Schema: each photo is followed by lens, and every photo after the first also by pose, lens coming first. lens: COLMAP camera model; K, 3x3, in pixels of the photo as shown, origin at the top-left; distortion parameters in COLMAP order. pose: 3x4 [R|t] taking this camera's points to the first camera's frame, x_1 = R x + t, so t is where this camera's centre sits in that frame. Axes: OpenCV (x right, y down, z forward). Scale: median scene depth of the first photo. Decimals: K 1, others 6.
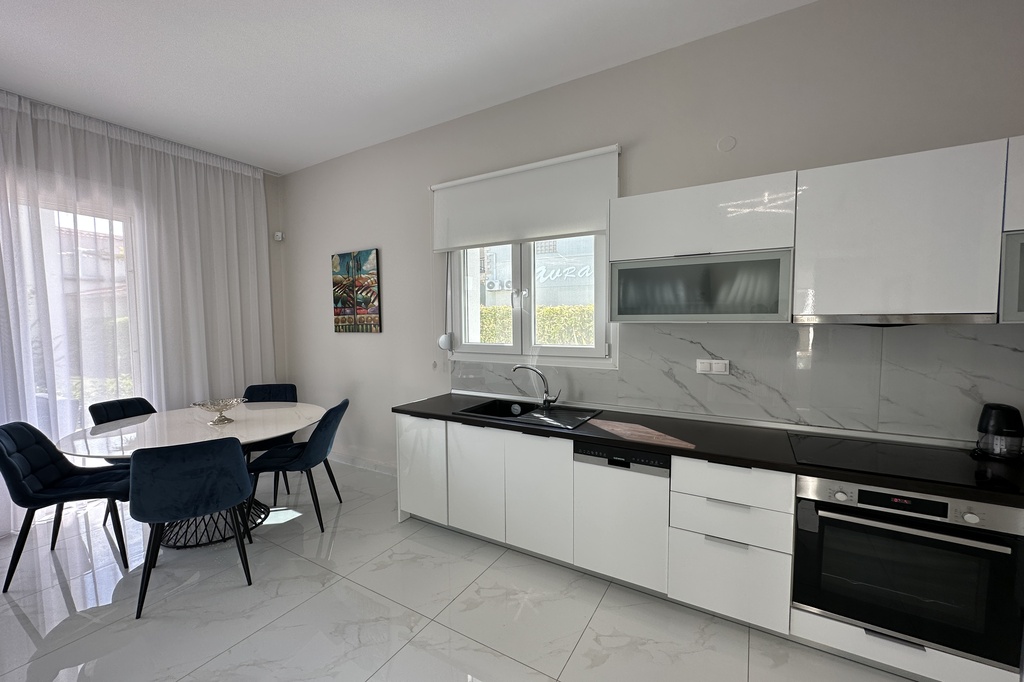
lens RADIAL K [[408.1, 0, 512.2], [0, 408.1, 346.0], [0, 0, 1]] dist [-0.005774, 0.001082]
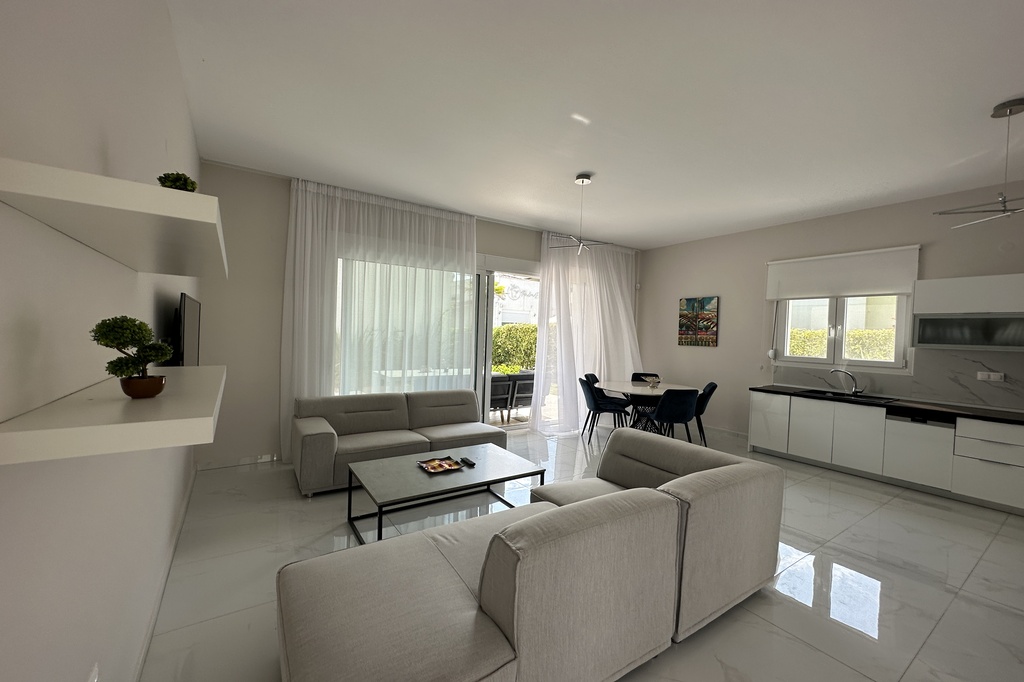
lens RADIAL K [[408.1, 0, 511.2], [0, 408.1, 346.0], [0, 0, 1]] dist [-0.005774, 0.001082]
pose [[0.901183, 0.045416, -0.431054, -0.461822], [-0.060047, 0.997987, -0.020389, 0.062361], [0.429260, 0.044257, 0.902096, -1.095883]]
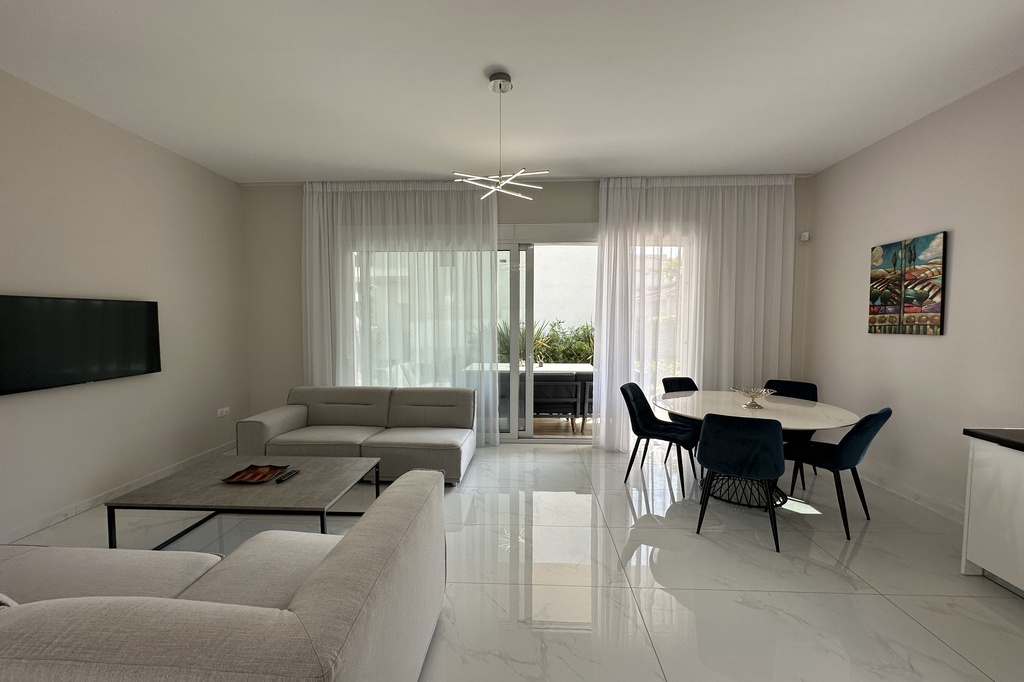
lens RADIAL K [[408.1, 0, 512.1], [0, 408.1, 345.9], [0, 0, 1]] dist [-0.005774, 0.001082]
pose [[0.470852, 0.058643, -0.880261, -0.019049], [-0.055909, 0.997766, 0.036565, 0.007662], [0.880439, 0.031998, 0.473079, -0.162162]]
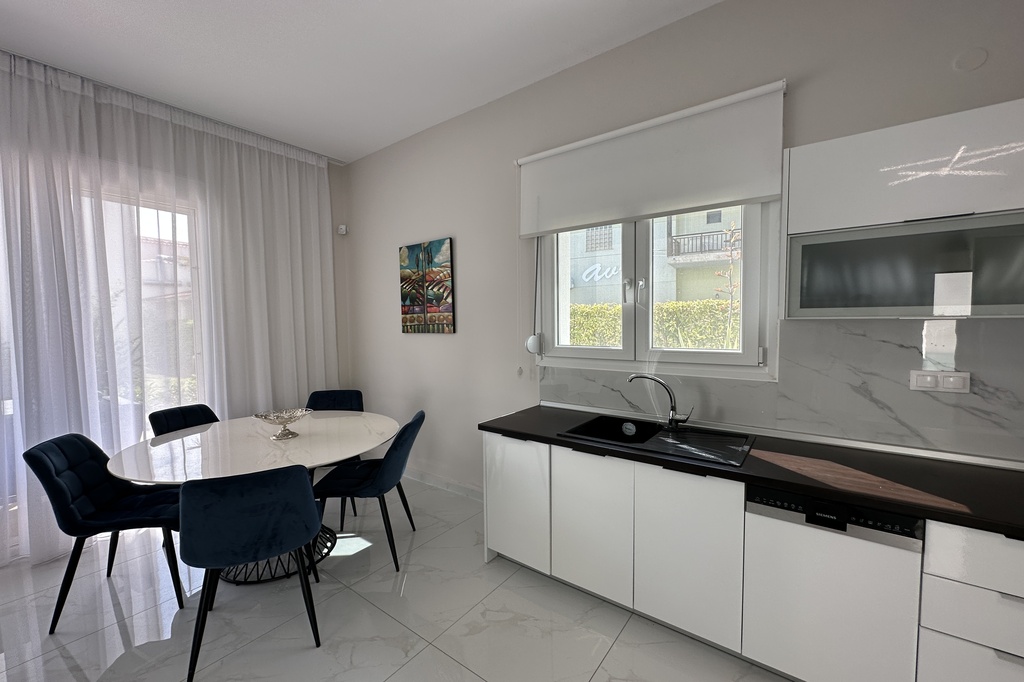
lens RADIAL K [[408.1, 0, 511.9], [0, 408.1, 345.6], [0, 0, 1]] dist [-0.005774, 0.001082]
pose [[0.994051, 0.002065, -0.108896, -0.132568], [-0.002327, 0.999995, -0.002282, -0.005716], [0.108891, 0.002522, 0.994051, 0.178927]]
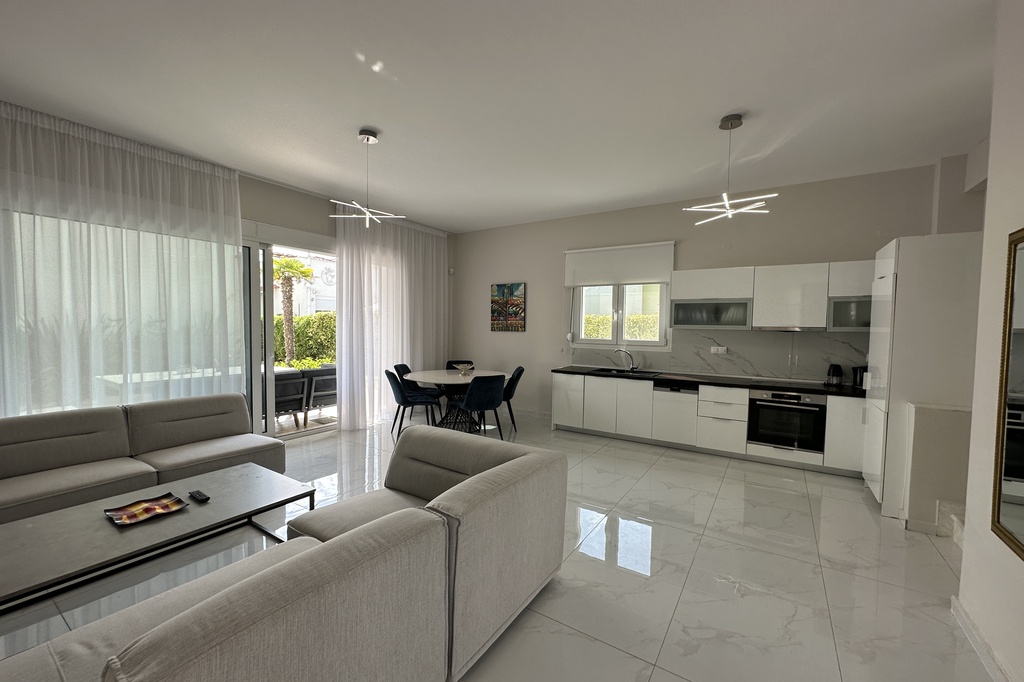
lens RADIAL K [[408.1, 0, 510.7], [0, 408.1, 349.7], [0, 0, 1]] dist [-0.005774, 0.001082]
pose [[0.998824, 0.021767, -0.043311, -0.390821], [-0.021800, 0.999762, -0.000307, 0.057819], [0.043294, 0.001251, 0.999062, -0.915214]]
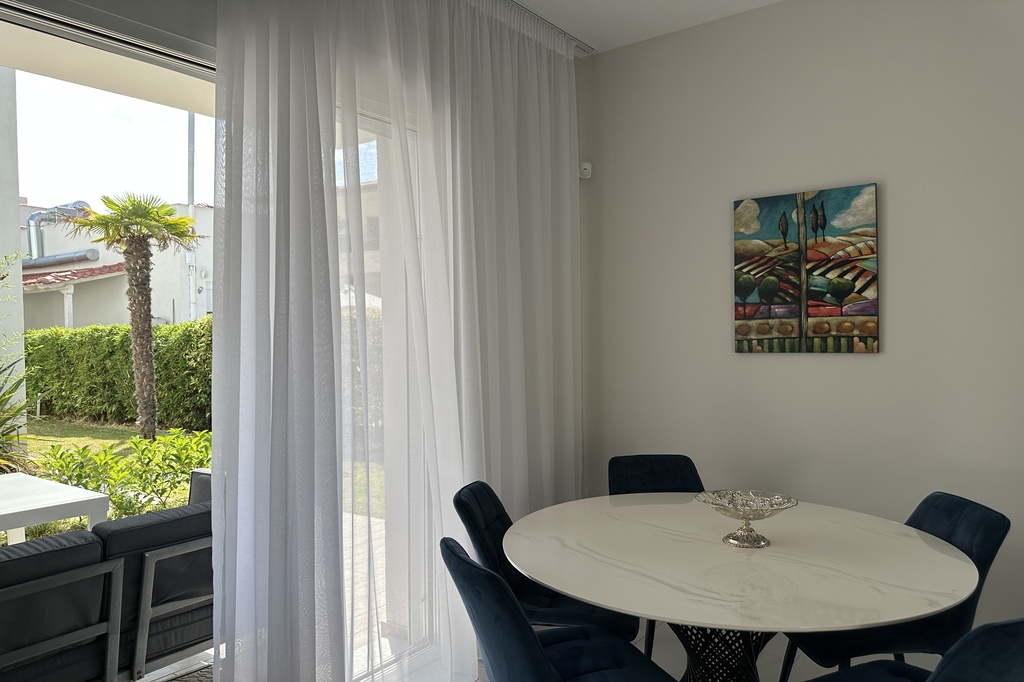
lens RADIAL K [[723.1, 0, 506.9], [0, 723.1, 343.3], [0, 0, 1]] dist [0.013274, -0.012942]
pose [[0.994074, -0.006067, -0.108536, -0.860615], [0.001330, 0.999046, -0.043659, -0.009312], [0.108698, 0.043256, 0.993133, 0.109336]]
